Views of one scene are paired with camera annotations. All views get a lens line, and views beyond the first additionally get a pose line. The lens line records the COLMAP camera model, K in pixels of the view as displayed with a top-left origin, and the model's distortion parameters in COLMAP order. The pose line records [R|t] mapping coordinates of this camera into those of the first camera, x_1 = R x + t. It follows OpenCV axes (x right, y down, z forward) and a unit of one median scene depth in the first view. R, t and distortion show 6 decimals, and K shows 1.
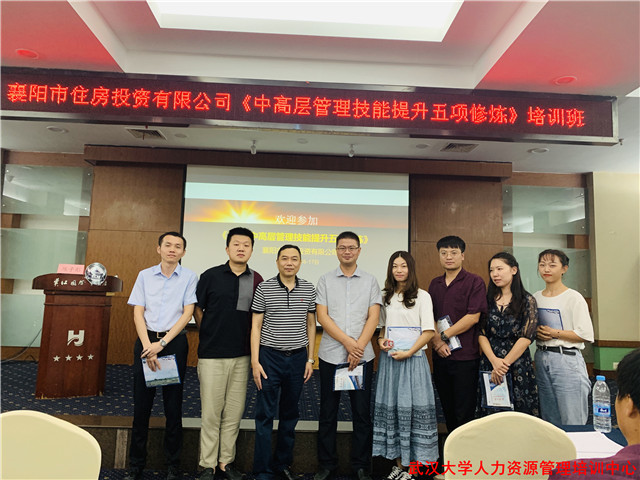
lens RADIAL K [[493.5, 0, 322.0], [0, 493.5, 237.7], [0, 0, 1]] dist [0.005386, -0.015486]
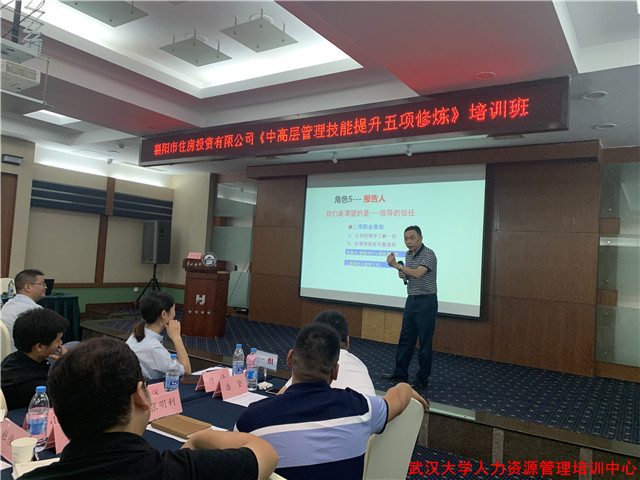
lens RADIAL K [[493.5, 0, 324.2], [0, 493.5, 240.3], [0, 0, 1]] dist [0.005386, -0.015486]
pose [[0.806639, -0.005917, -0.591014, 0.779838], [0.030171, 0.999058, 0.031177, -0.022816], [0.590273, -0.042980, 0.806058, -0.021055]]
